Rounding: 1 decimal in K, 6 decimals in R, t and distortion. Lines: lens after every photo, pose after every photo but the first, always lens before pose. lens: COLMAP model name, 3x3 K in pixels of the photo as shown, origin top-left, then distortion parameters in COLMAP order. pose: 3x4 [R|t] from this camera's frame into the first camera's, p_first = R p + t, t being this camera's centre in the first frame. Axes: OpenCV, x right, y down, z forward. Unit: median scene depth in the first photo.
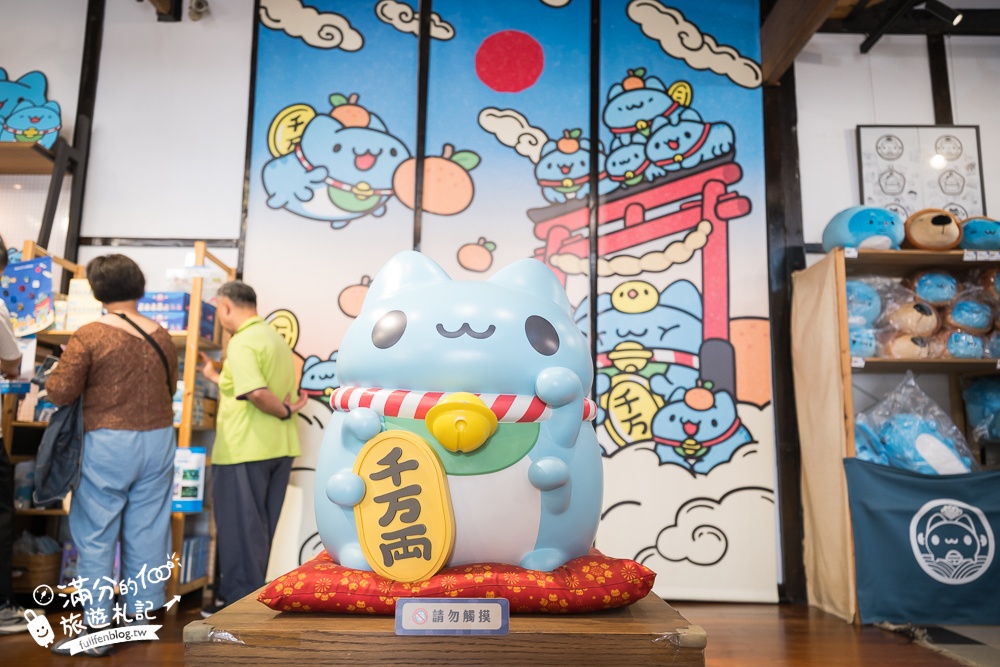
lens RADIAL K [[741.5, 0, 496.9], [0, 741.5, 338.1], [0, 0, 1]] dist [0.003456, -0.004588]
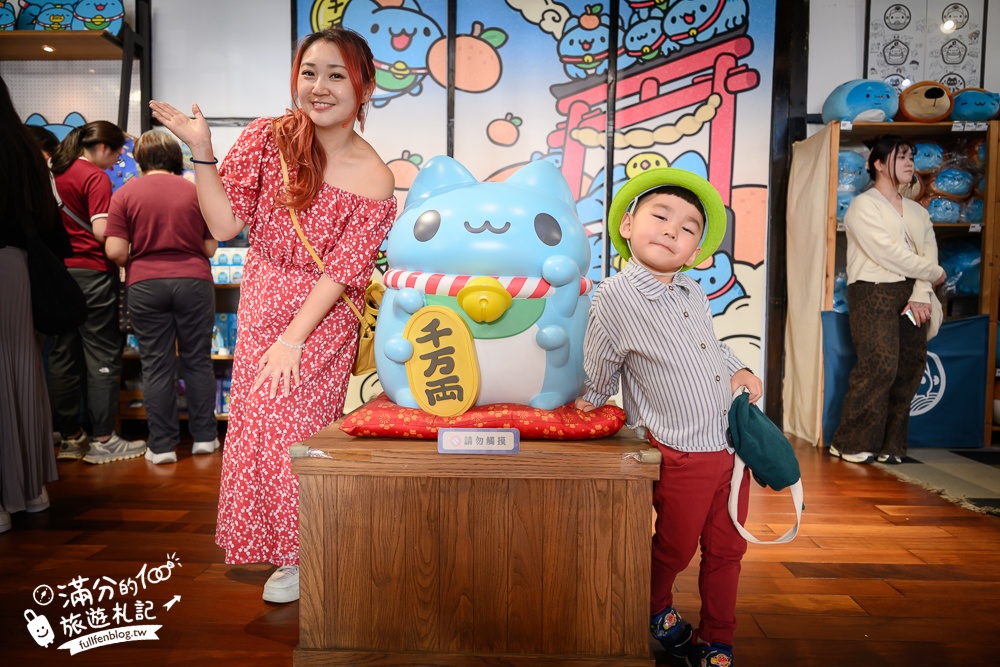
lens RADIAL K [[684.5, 0, 500.0], [0, 684.5, 333.5], [0, 0, 1]] dist [-0.000516, -0.001060]
pose [[0.999016, -0.001552, -0.044315, 0.011137], [0.010652, 0.978524, 0.205859, -0.025618], [0.043044, -0.206129, 0.977578, -0.063161]]
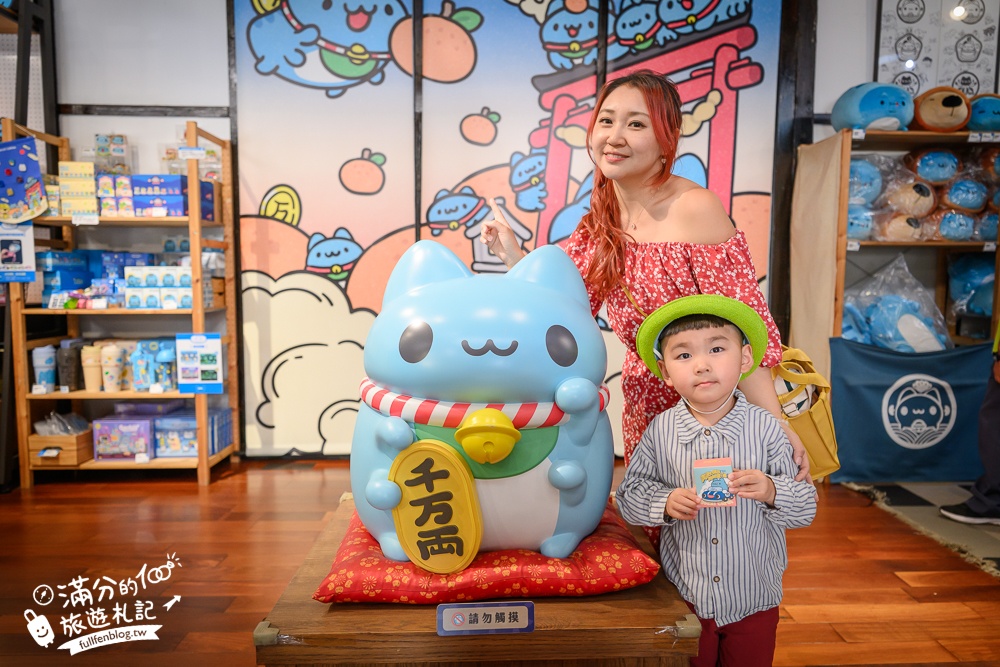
lens RADIAL K [[738.8, 0, 522.6], [0, 738.8, 321.9], [0, 0, 1]] dist [0.002303, -0.003818]
pose [[0.999163, -0.010440, 0.039550, -0.012999], [0.000200, 0.968119, 0.250490, -0.109018], [-0.040904, -0.250273, 0.967311, -0.002004]]
